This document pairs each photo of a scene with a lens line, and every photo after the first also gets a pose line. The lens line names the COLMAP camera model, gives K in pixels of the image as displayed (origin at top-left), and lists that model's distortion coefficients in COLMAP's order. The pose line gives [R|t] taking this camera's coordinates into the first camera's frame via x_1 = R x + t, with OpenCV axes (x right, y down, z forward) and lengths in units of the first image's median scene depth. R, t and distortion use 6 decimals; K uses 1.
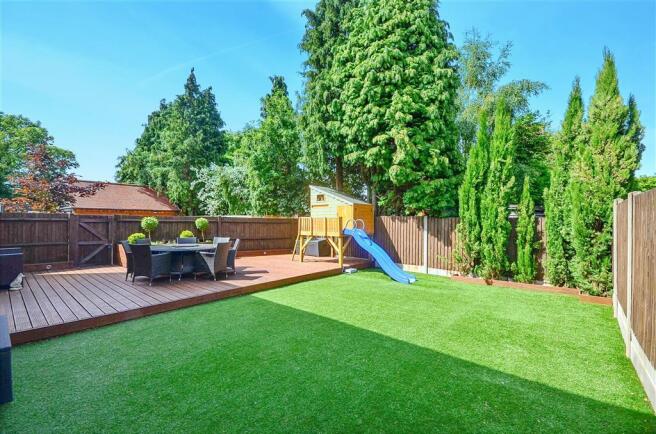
lens RADIAL K [[288.5, 0, 330.6], [0, 288.5, 217.9], [0, 0, 1]] dist [-0.022967, -0.000692]
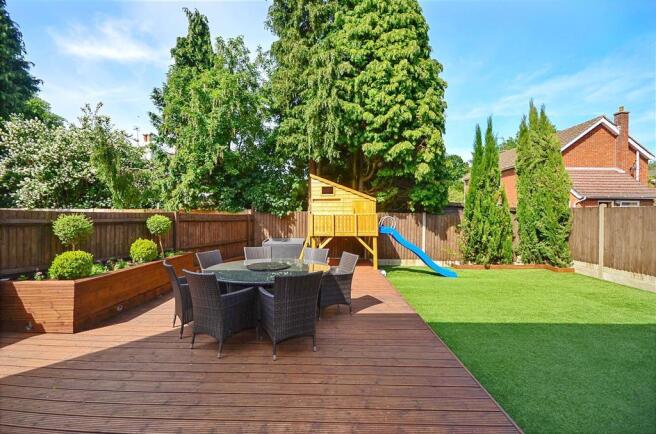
lens RADIAL K [[288.5, 0, 327.1], [0, 288.5, 219.3], [0, 0, 1]] dist [-0.022967, -0.000692]
pose [[0.770706, -0.014409, 0.637028, -0.601700], [-0.004498, 0.999596, 0.028051, -0.010773], [-0.637175, -0.024484, 0.770330, 0.380977]]
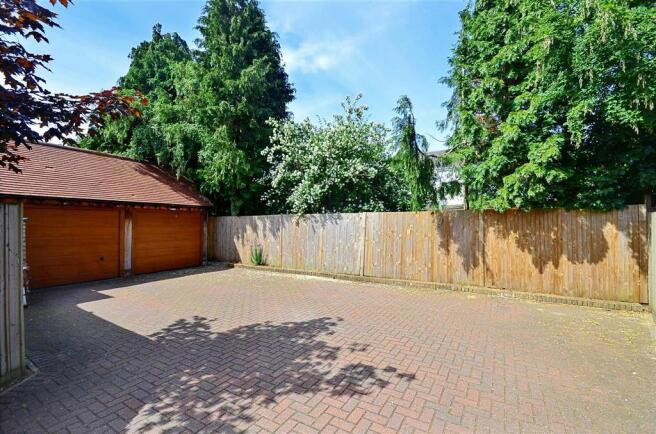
lens RADIAL K [[288.5, 0, 330.5], [0, 288.5, 220.0], [0, 0, 1]] dist [-0.022967, -0.000692]
pose [[0.984077, -0.015081, 0.177099, -0.878221], [0.016746, 0.999828, -0.007912, 0.014517], [-0.176950, 0.010752, 0.984161, 0.910887]]
